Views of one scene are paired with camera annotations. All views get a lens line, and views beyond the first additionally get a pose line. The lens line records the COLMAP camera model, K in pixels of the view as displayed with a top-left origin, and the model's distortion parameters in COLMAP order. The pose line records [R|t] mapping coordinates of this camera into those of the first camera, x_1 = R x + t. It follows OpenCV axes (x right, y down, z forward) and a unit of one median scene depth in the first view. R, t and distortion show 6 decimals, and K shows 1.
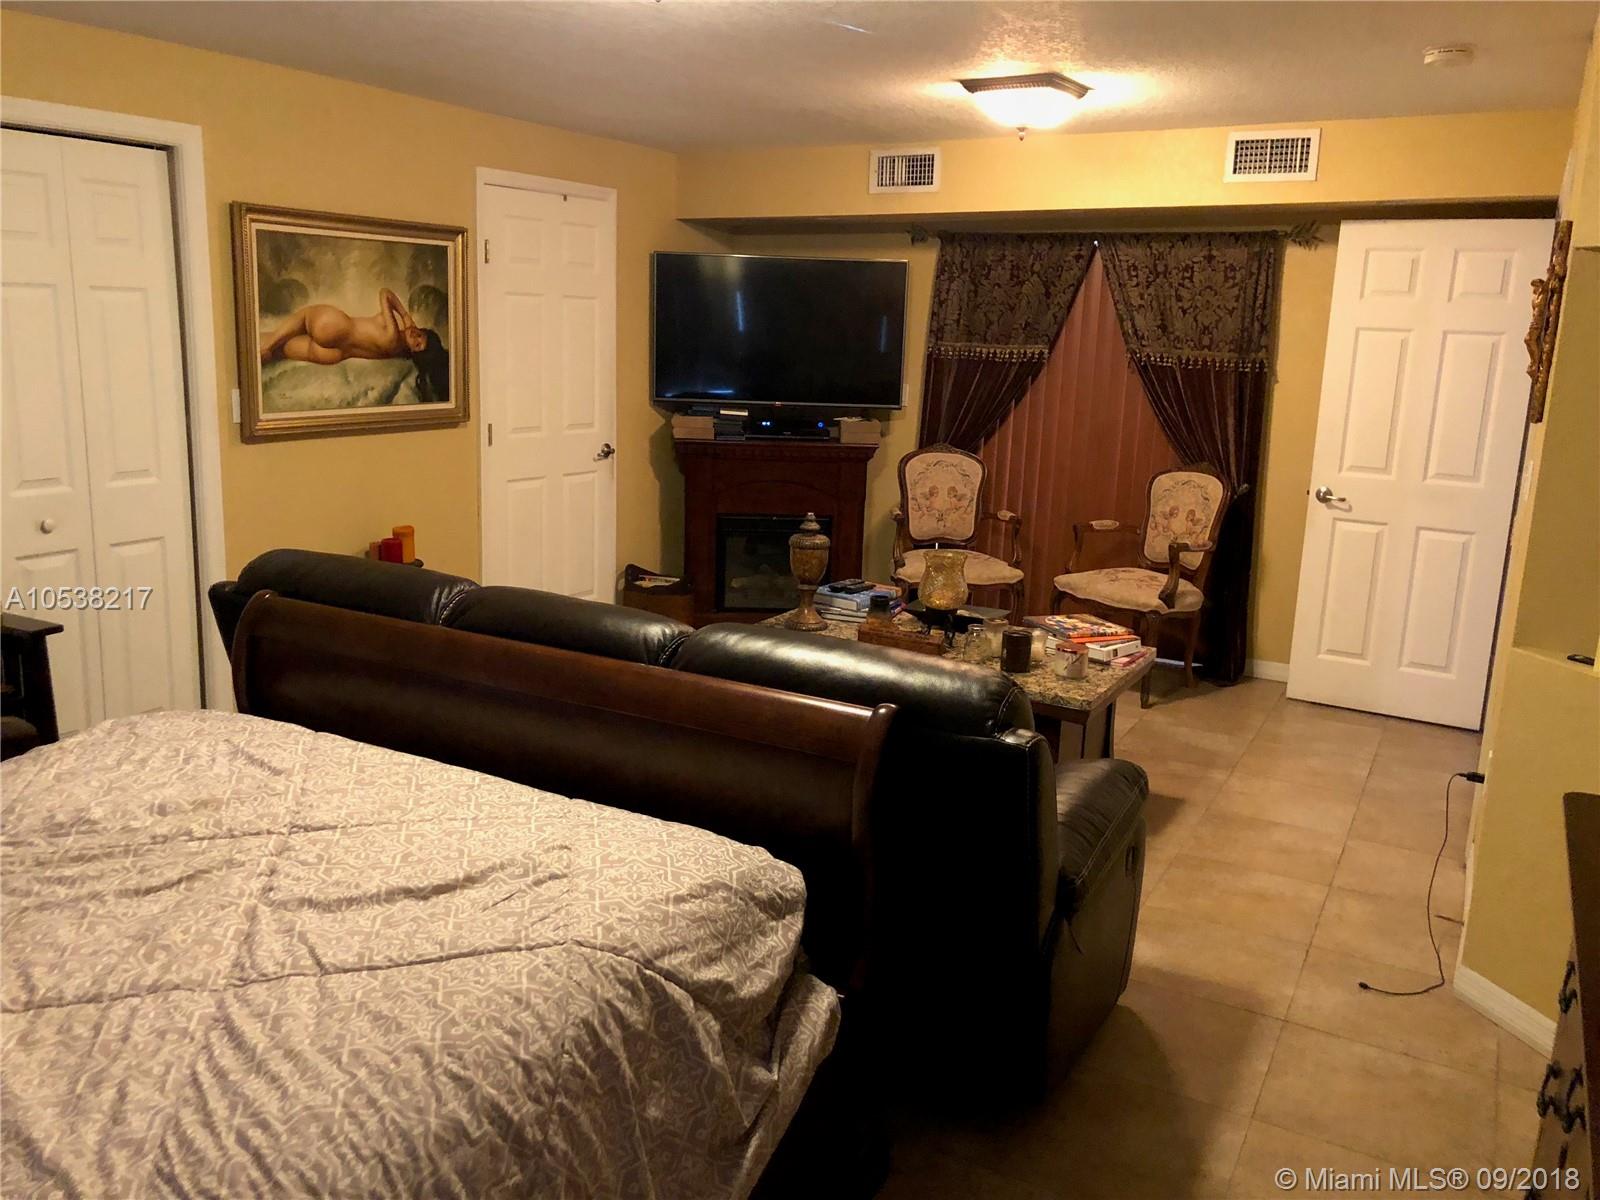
lens RADIAL K [[1315.3, 0, 797.1], [0, 1315.3, 596.1], [0, 0, 1]] dist [-0.003931, -0.008647]
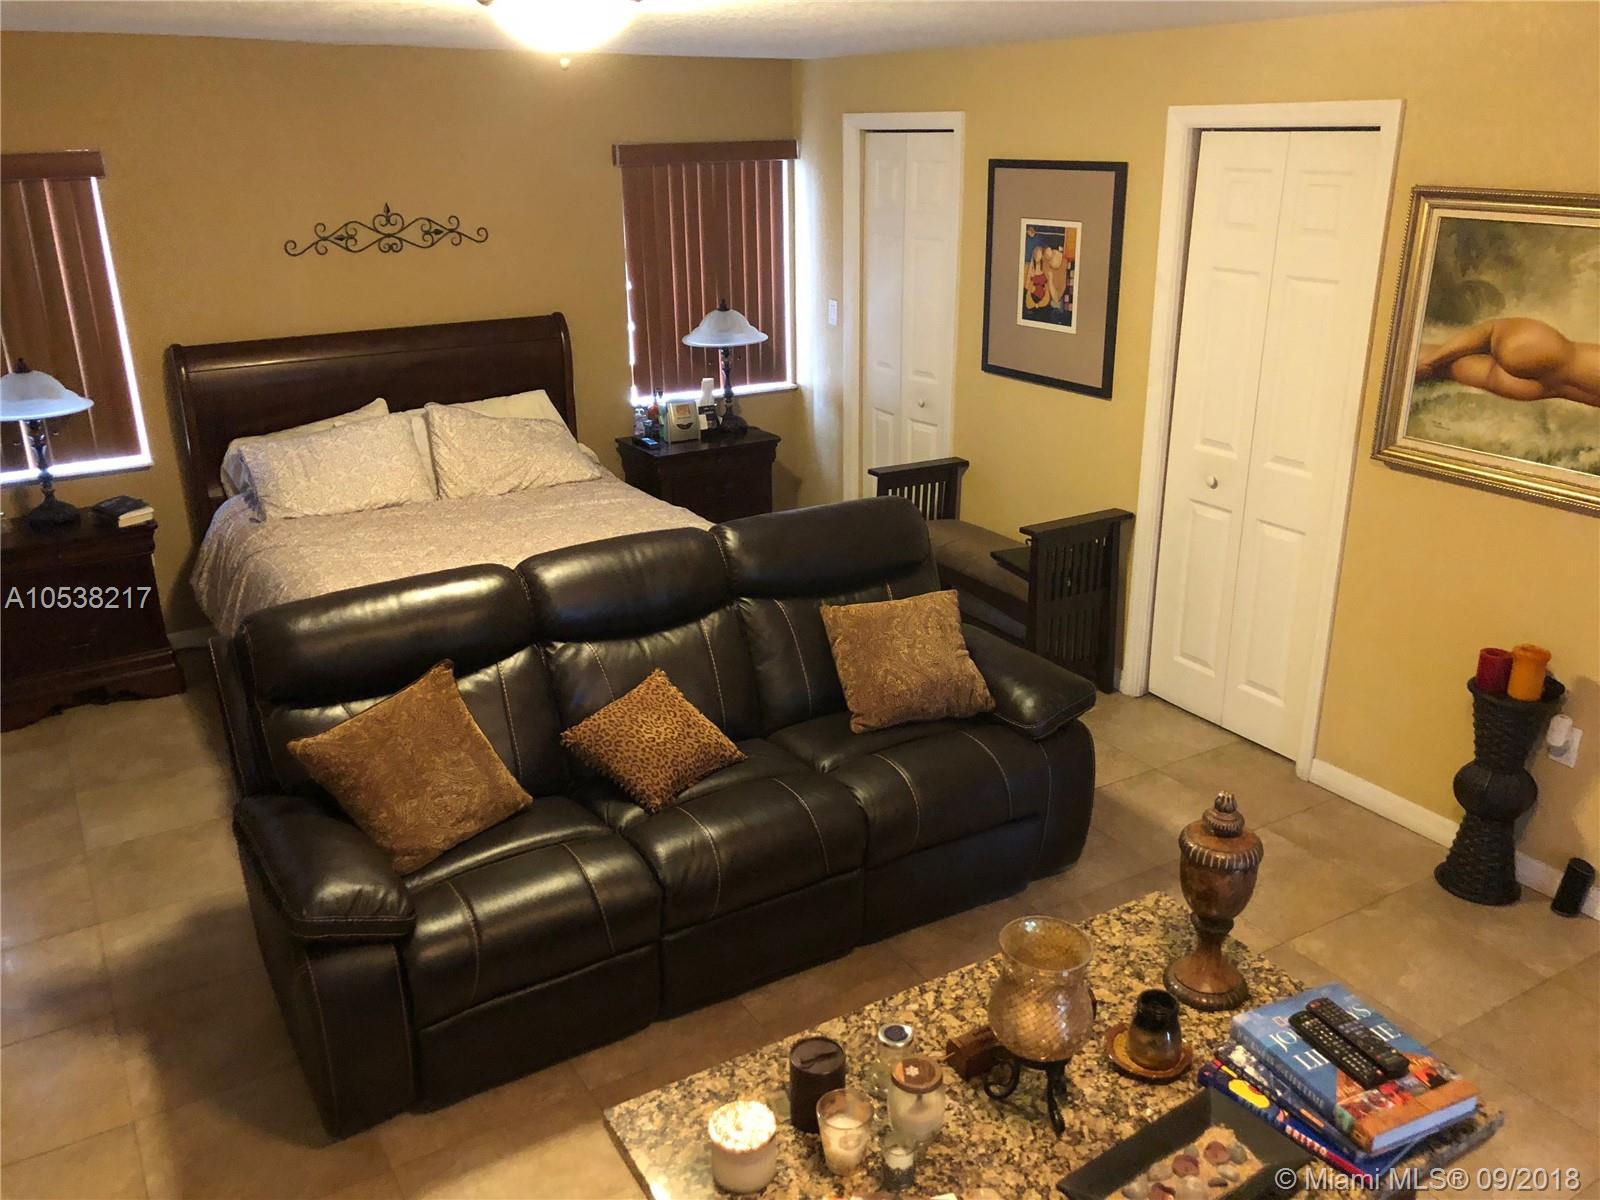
lens RADIAL K [[1315.3, 0, 797.3], [0, 1315.3, 607.1], [0, 0, 1]] dist [-0.003931, -0.008647]
pose [[-0.512645, 0.266829, -0.816087, 0.498677], [-0.187005, 0.892967, 0.409438, -0.309596], [0.837988, 0.362509, -0.407876, 1.043529]]
